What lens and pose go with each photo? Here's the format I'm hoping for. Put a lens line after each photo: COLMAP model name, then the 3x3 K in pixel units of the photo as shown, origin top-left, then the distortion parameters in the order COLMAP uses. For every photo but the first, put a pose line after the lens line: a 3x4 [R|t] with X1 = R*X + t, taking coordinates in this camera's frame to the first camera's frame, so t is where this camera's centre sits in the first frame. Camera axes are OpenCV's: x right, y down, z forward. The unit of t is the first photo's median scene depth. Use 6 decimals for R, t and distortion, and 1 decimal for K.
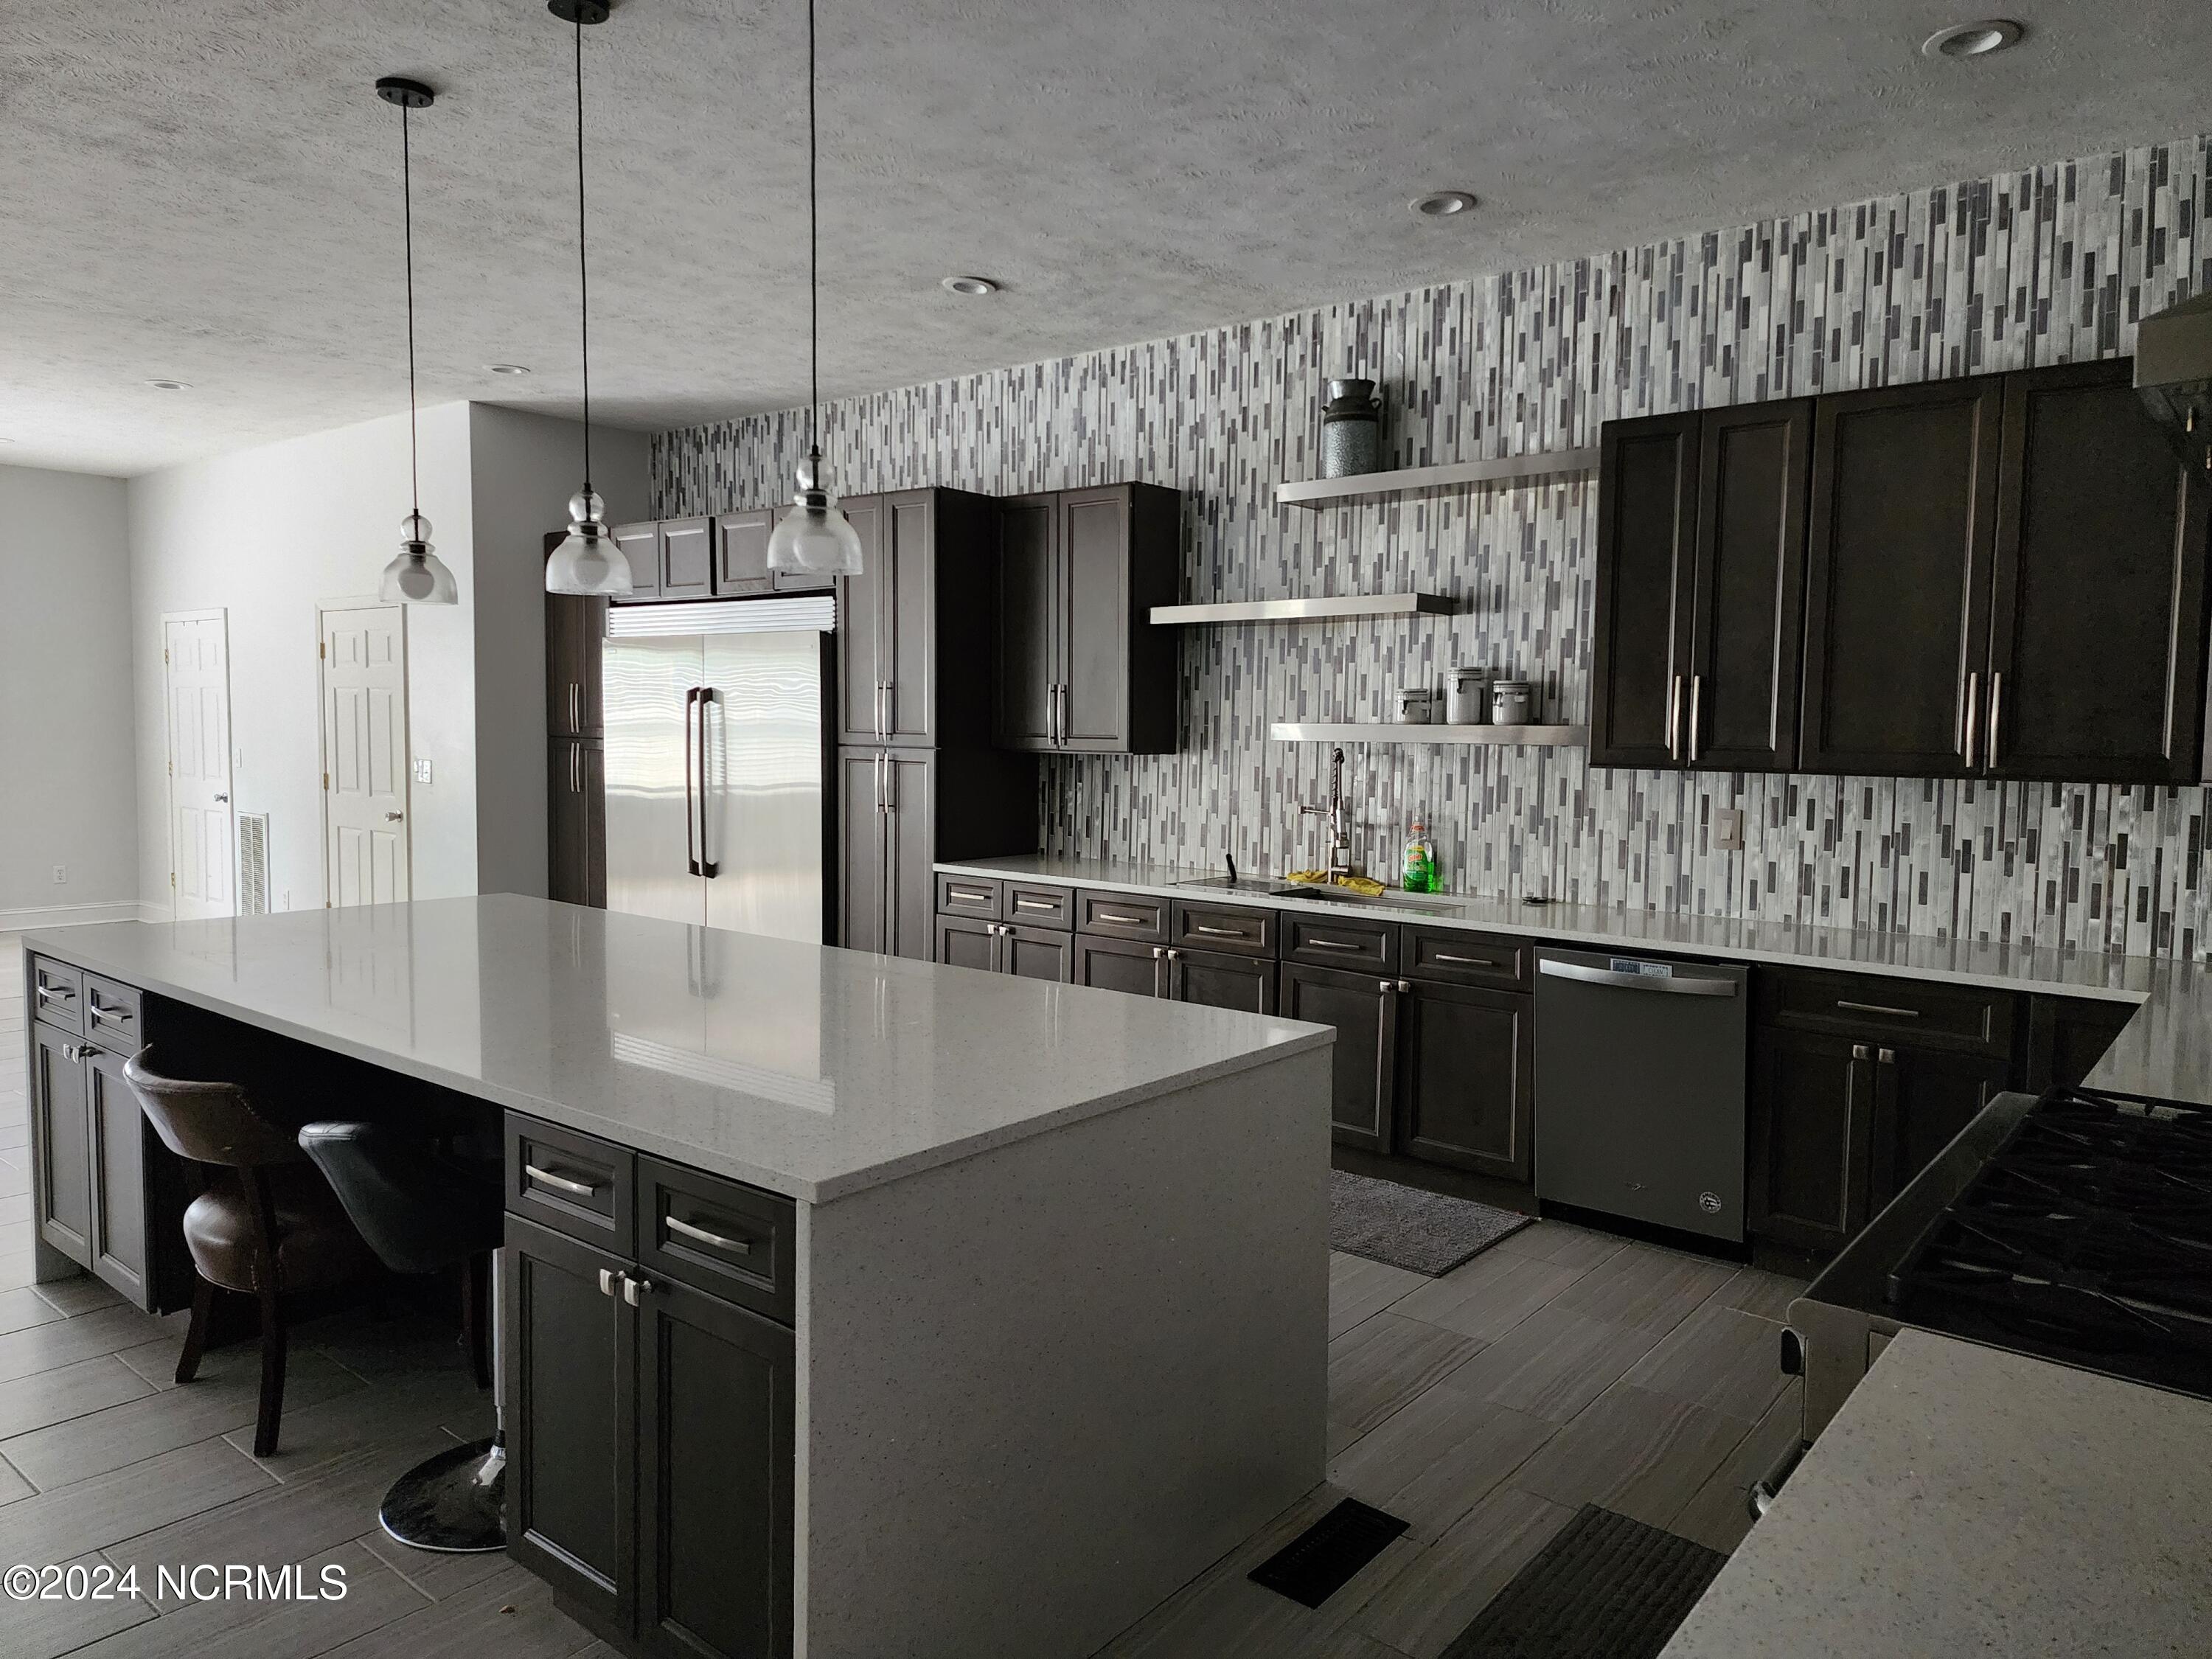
lens RADIAL K [[1478.2, 0, 1124.2], [0, 1478.2, 812.5], [0, 0, 1]] dist [0.075991, -0.076189]
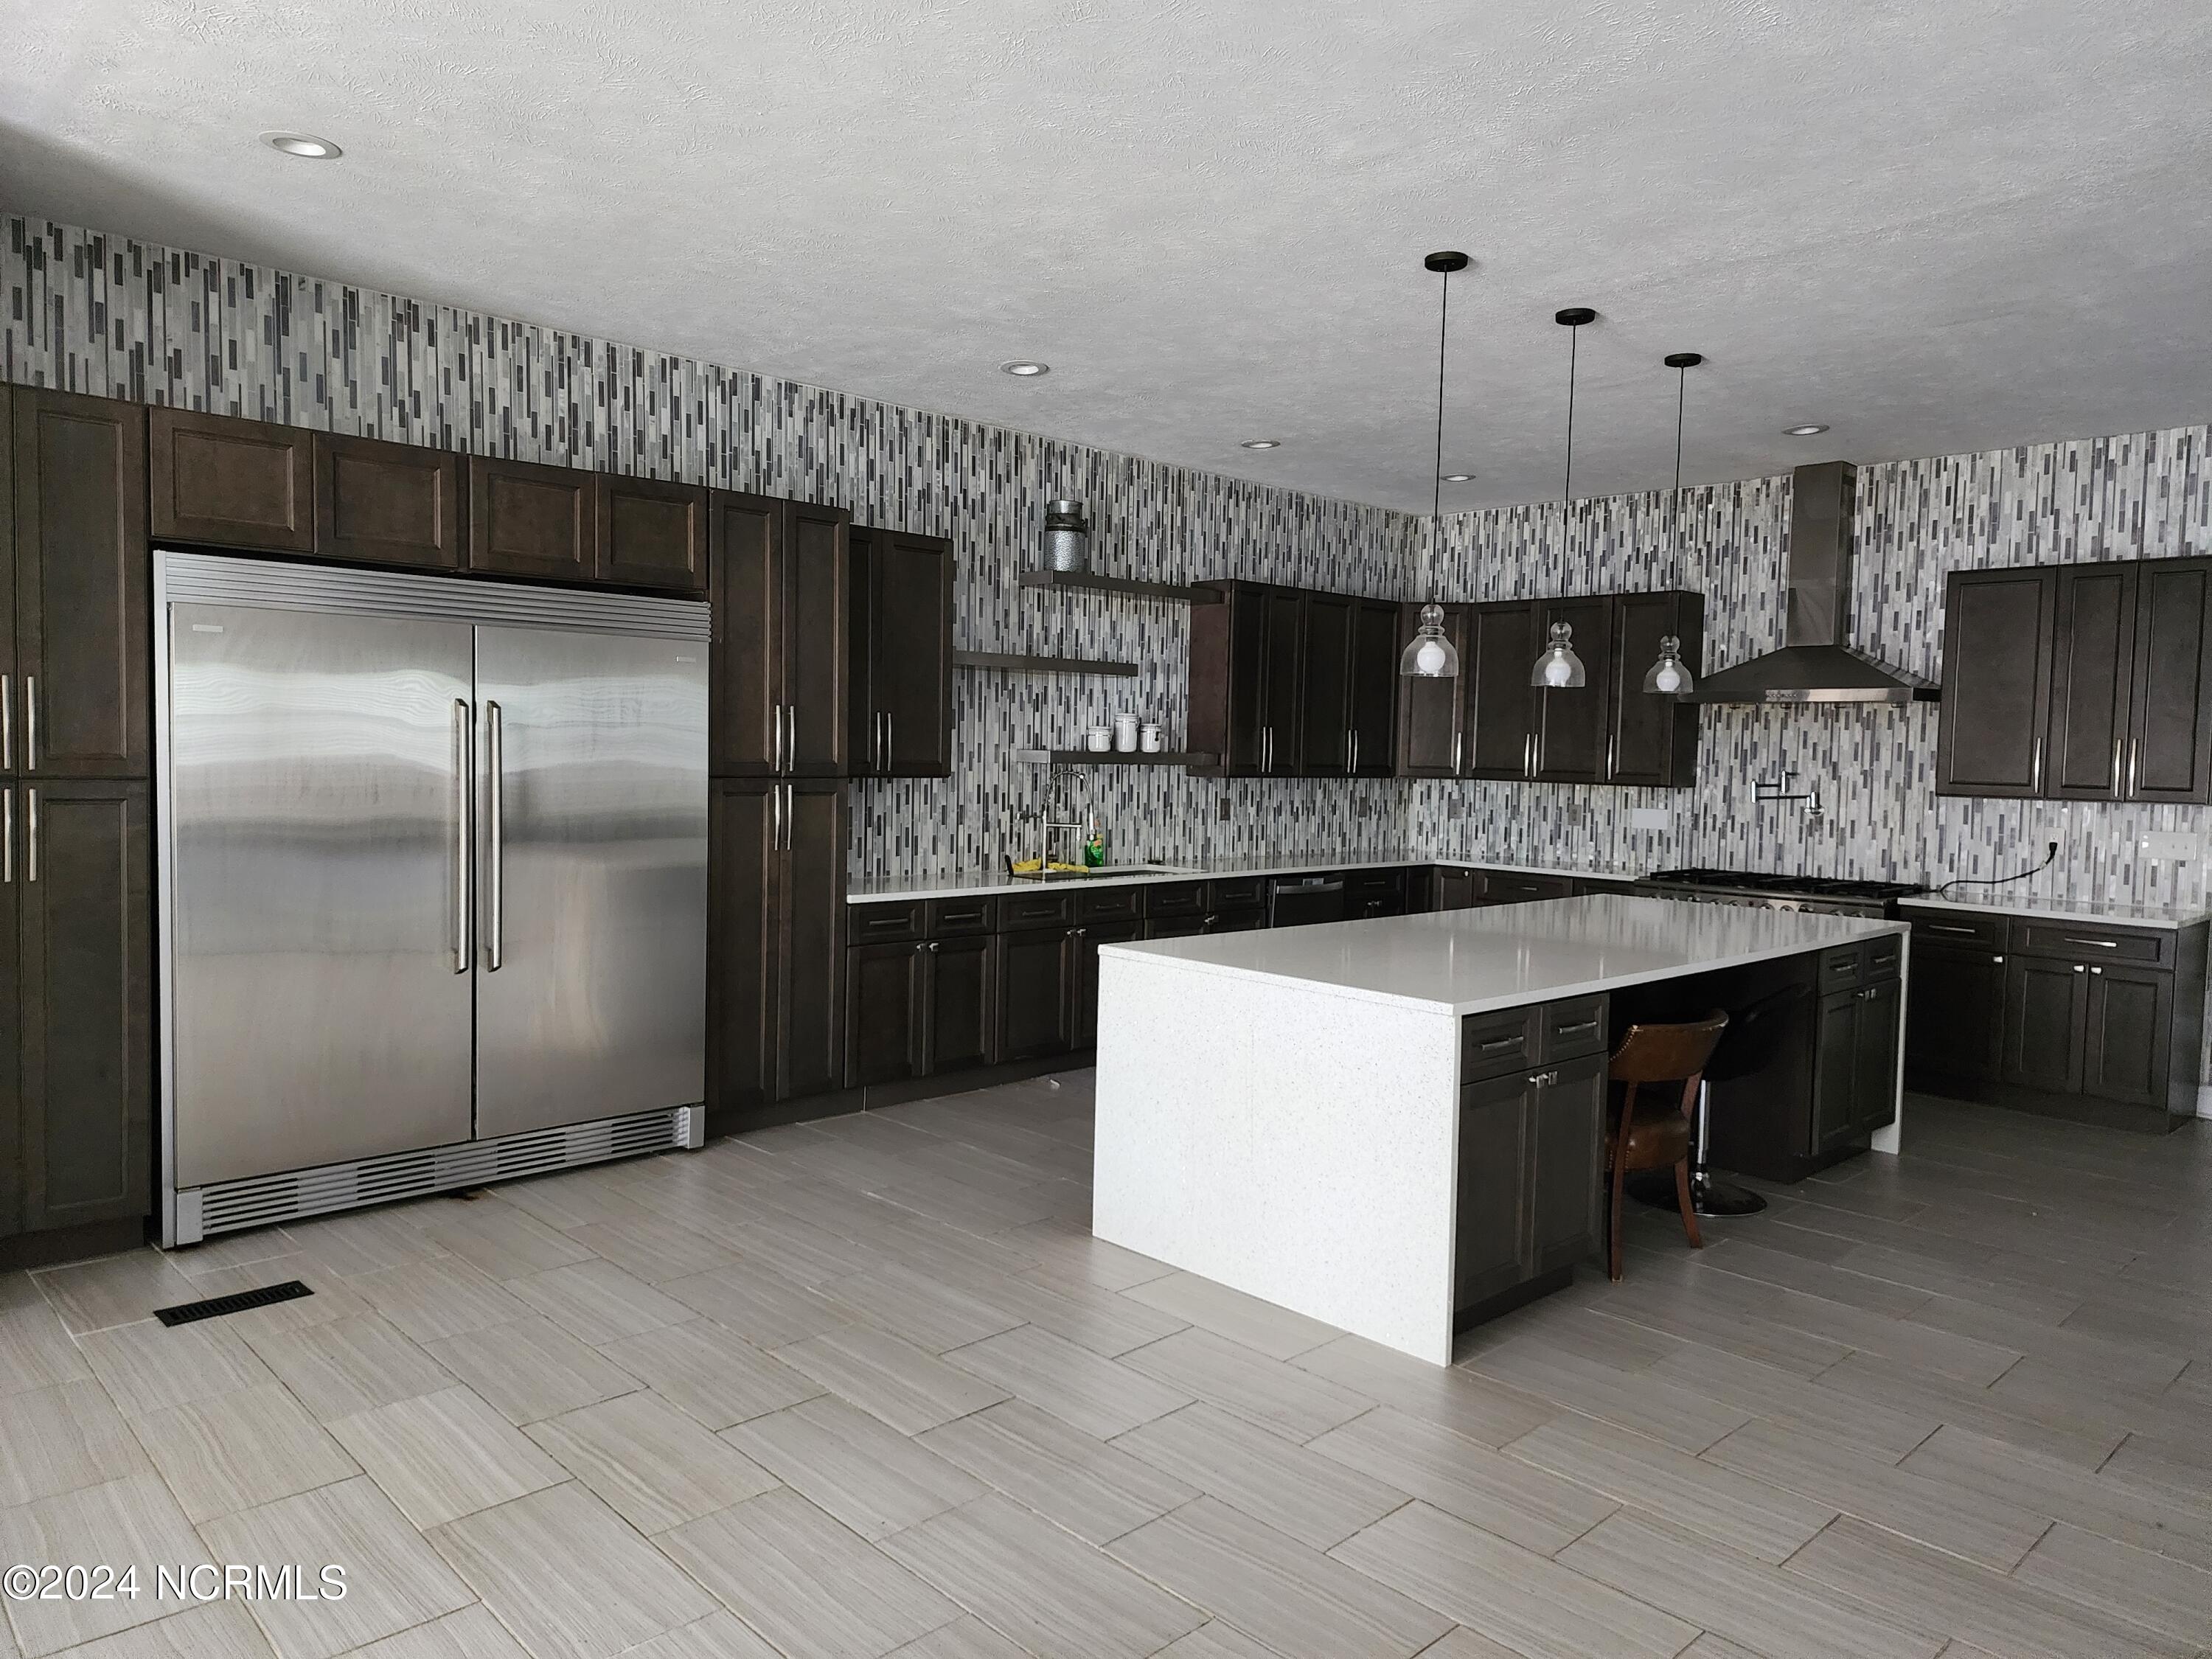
lens RADIAL K [[1478.2, 0, 1117.5], [0, 1478.2, 833.6], [0, 0, 1]] dist [0.075991, -0.076189]
pose [[0.121924, -0.069563, 0.990099, -1.235345], [0.040082, 0.997072, 0.065117, -0.072183], [-0.991730, 0.031746, 0.124355, 0.803530]]
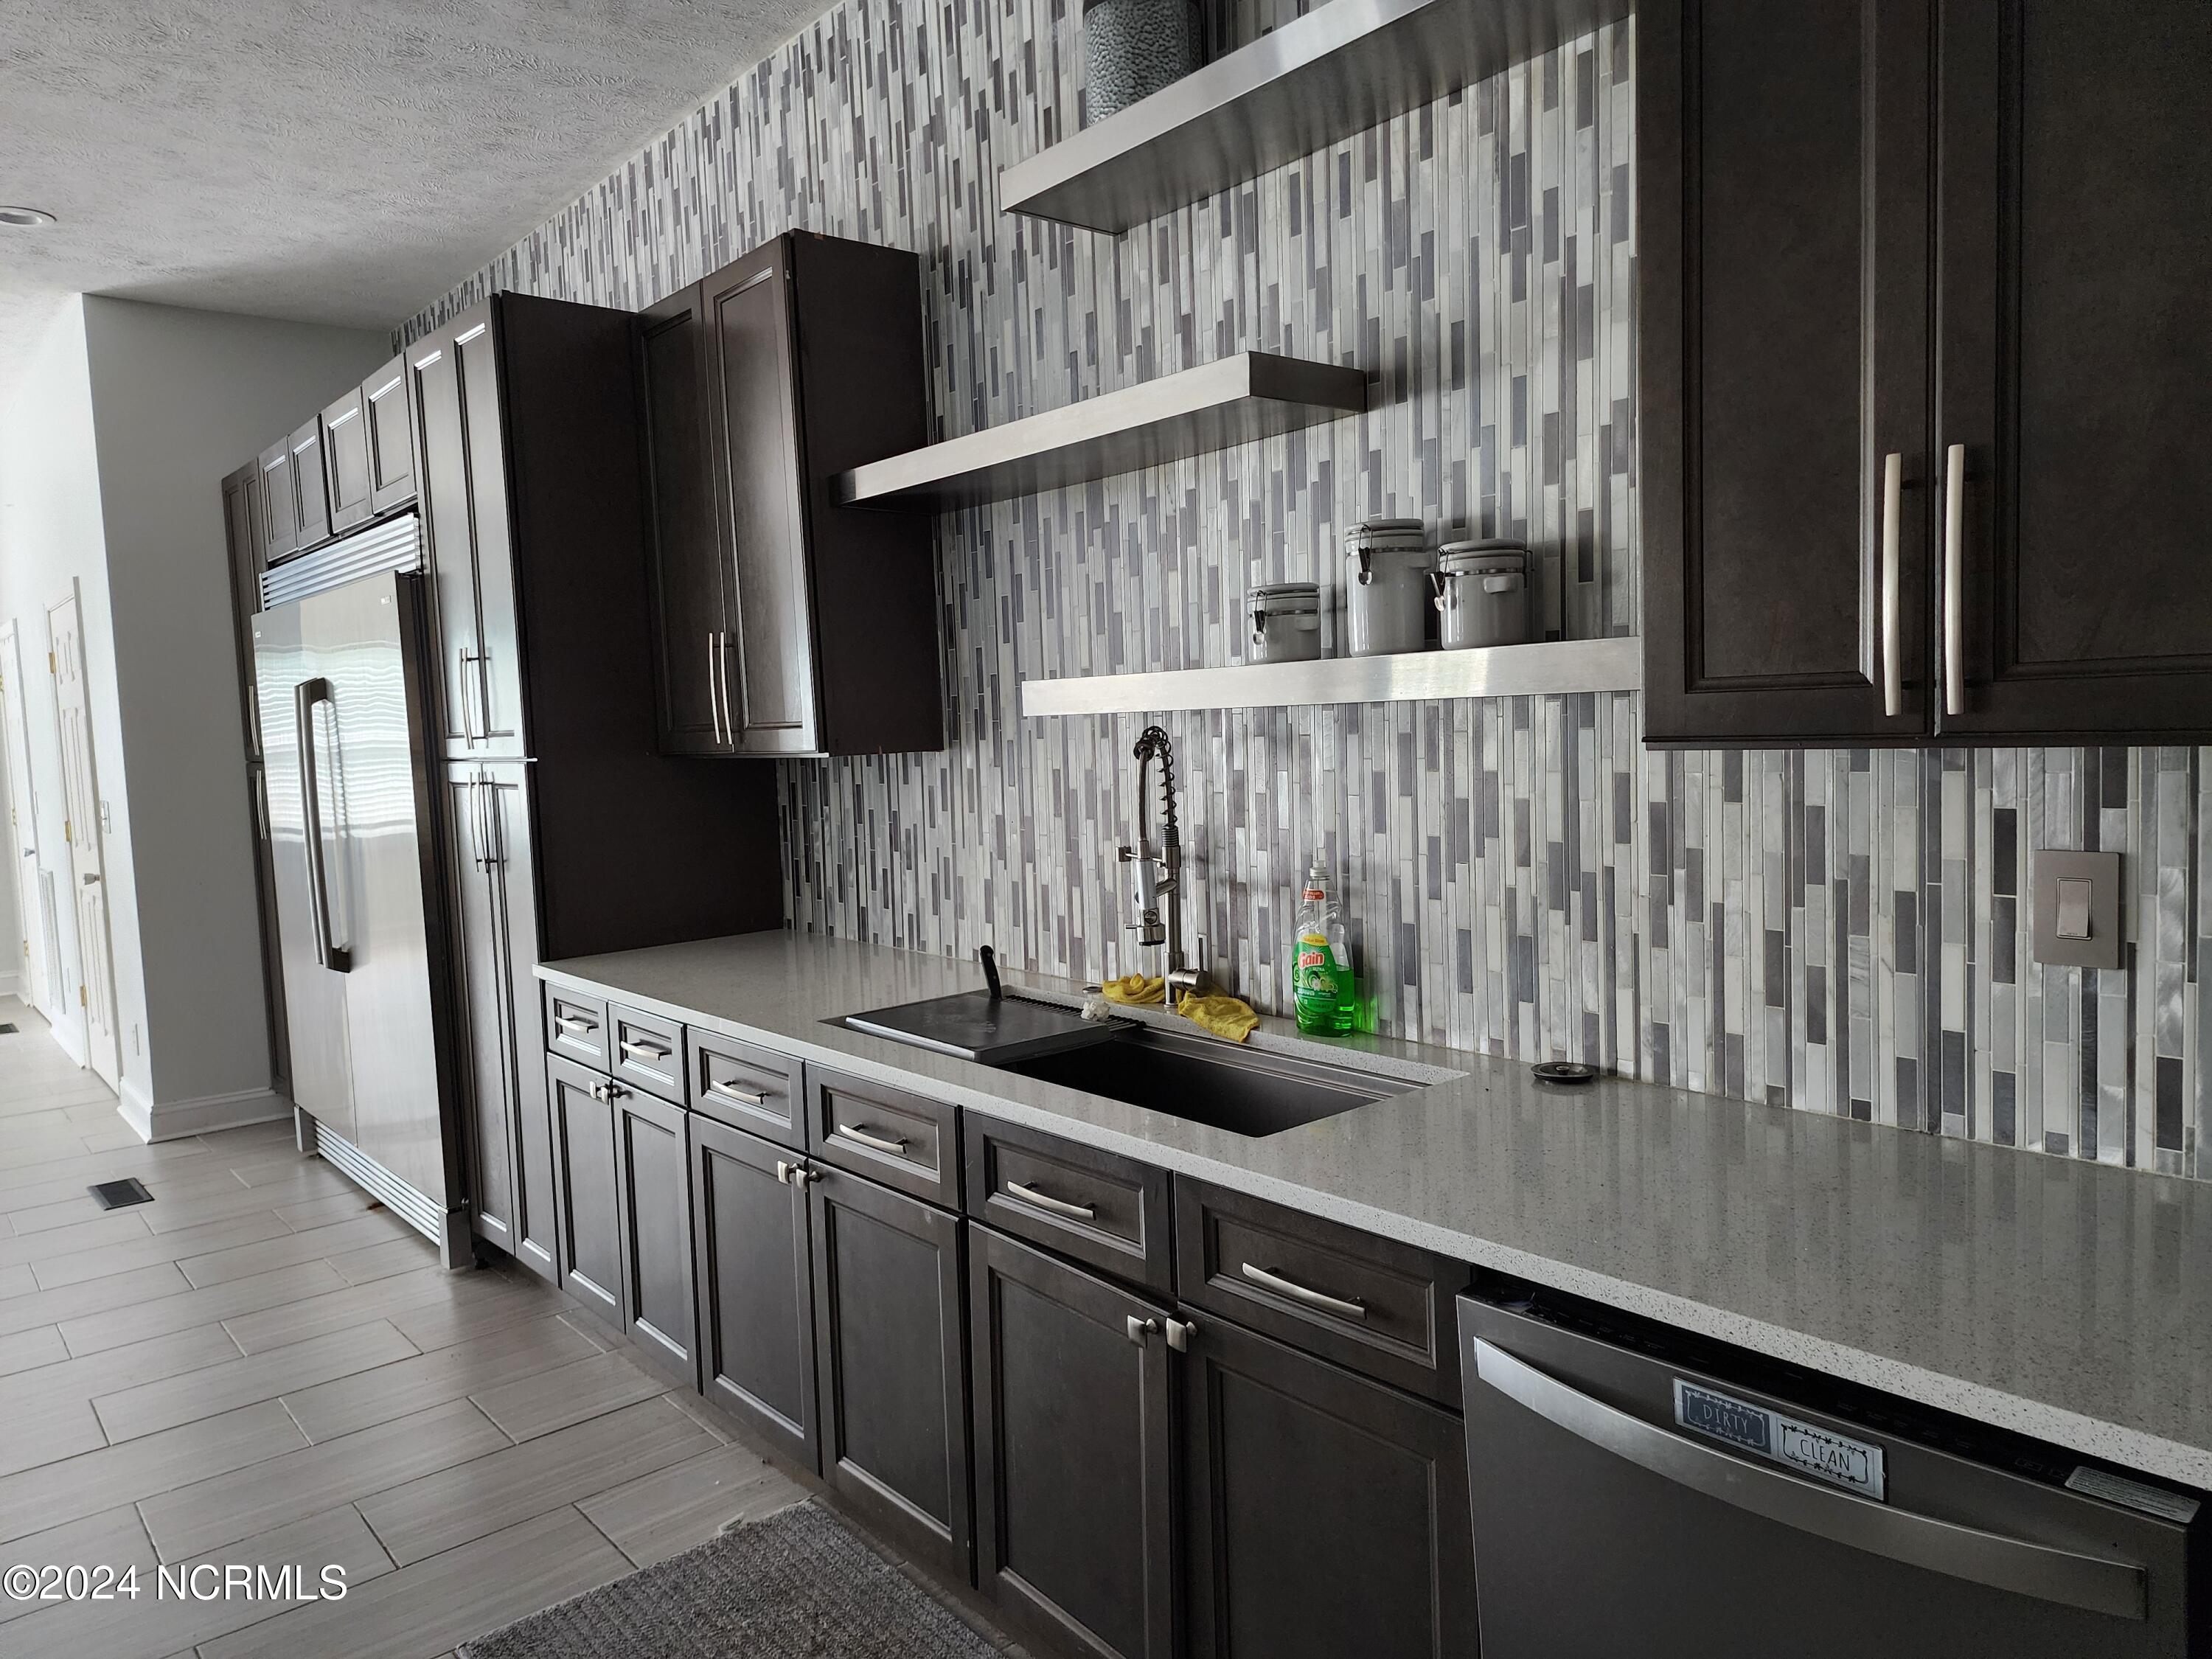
lens RADIAL K [[1478.2, 0, 1106.4], [0, 1478.2, 820.1], [0, 0, 1]] dist [0.075991, -0.076189]
pose [[0.982802, -0.041279, -0.179988, 0.218407], [0.044105, 0.998958, 0.011728, -0.020400], [0.179317, -0.019465, 0.983599, 0.546543]]
